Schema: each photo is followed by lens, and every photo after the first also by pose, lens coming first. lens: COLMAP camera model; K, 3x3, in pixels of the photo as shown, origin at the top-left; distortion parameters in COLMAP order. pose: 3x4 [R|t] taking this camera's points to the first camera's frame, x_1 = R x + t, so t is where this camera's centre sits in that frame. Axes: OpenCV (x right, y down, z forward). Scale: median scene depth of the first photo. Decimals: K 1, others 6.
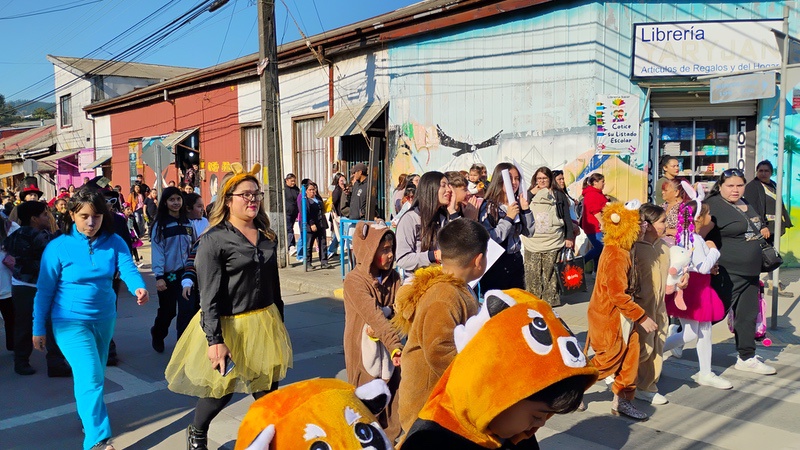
lens RADIAL K [[665.9, 0, 399.7], [0, 665.9, 220.9], [0, 0, 1]] dist [0.067731, -0.079269]
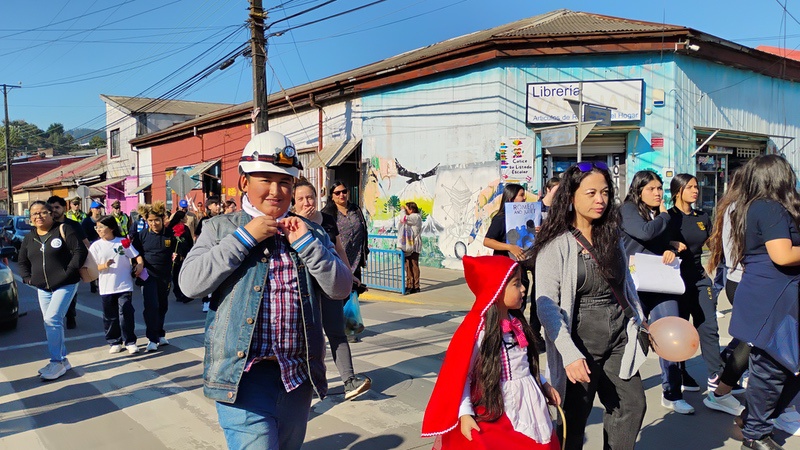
lens RADIAL K [[671.9, 0, 397.7], [0, 671.9, 214.7], [0, 0, 1]] dist [0.059681, -0.055292]
pose [[0.997515, 0.002300, -0.070415, 0.137793], [-0.005578, 0.998907, -0.046398, 0.018037], [0.070231, 0.046675, 0.996438, -0.228174]]
